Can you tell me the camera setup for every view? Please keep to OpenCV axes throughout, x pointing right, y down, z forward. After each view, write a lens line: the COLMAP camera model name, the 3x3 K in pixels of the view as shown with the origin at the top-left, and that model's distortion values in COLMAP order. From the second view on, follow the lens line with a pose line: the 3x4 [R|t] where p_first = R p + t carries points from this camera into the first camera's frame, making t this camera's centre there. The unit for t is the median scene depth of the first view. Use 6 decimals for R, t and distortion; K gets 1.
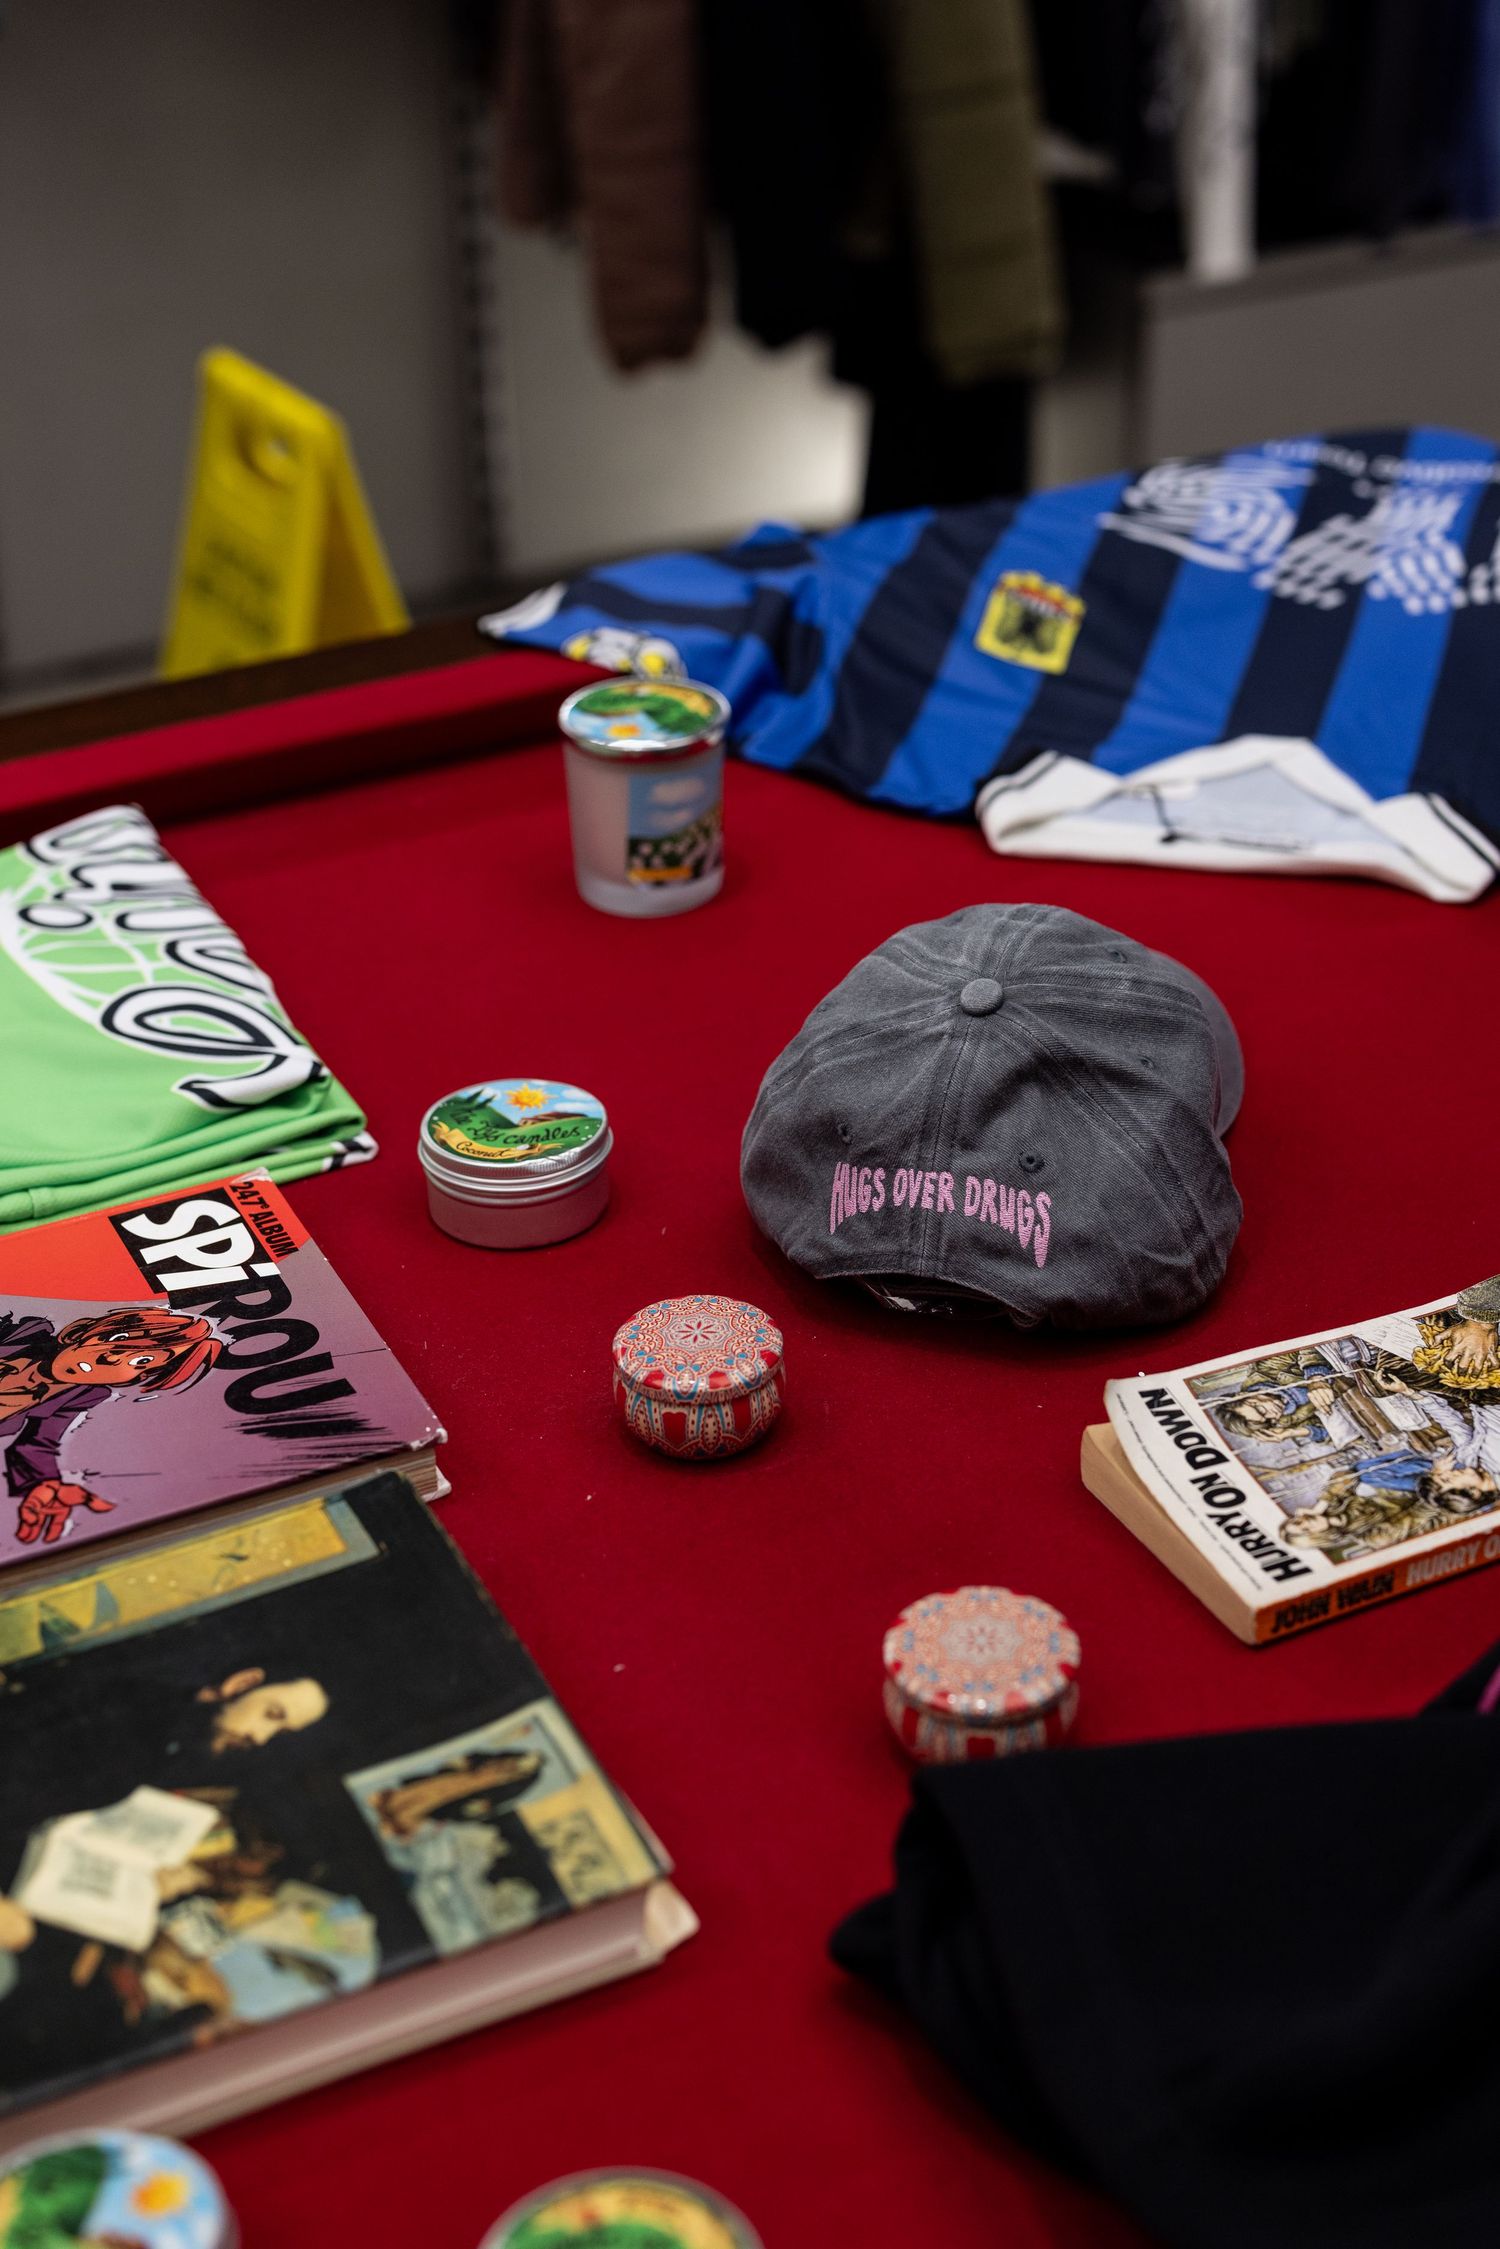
lens RADIAL K [[3263.2, 0, 754.1], [0, 3263.2, 1122.0], [0, 0, 1]] dist [0.013863, 0.000000]
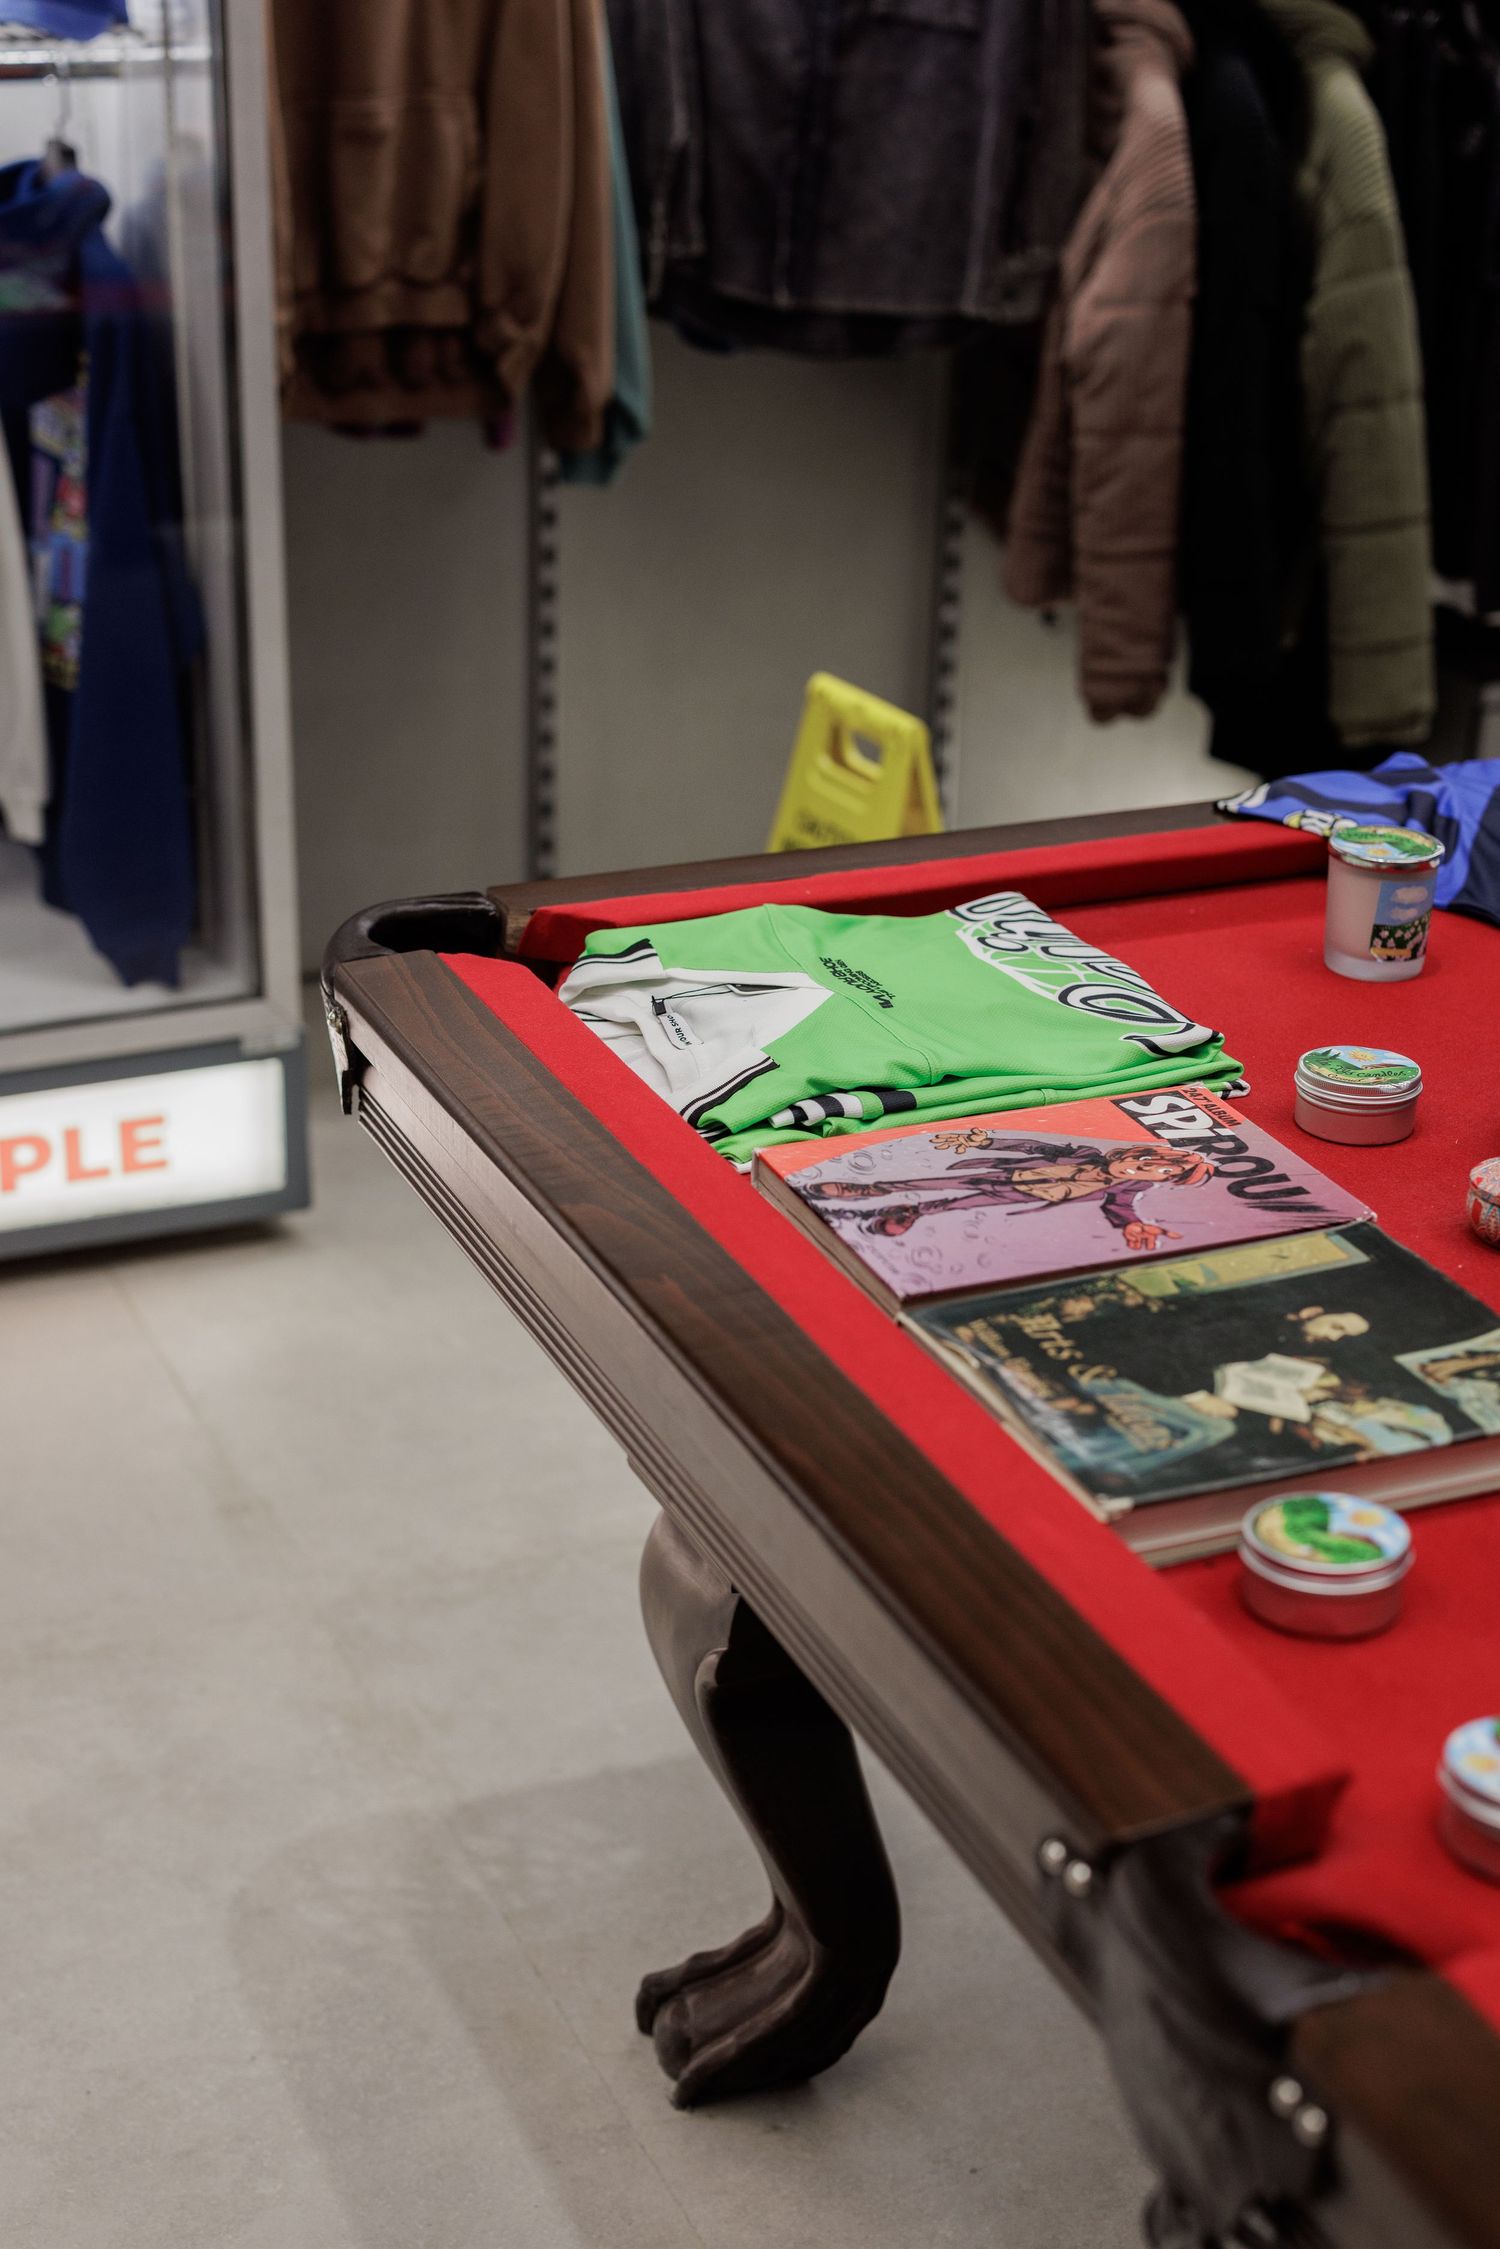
lens RADIAL K [[3263.2, 0, 746.7], [0, 3263.2, 1127.4], [0, 0, 1]] dist [0.013863, 0.000000]
pose [[0.997976, 0.063319, -0.005896, -0.368110], [-0.063484, 0.986554, -0.150600, 0.291484], [-0.003719, 0.150669, 0.988577, -0.528069]]
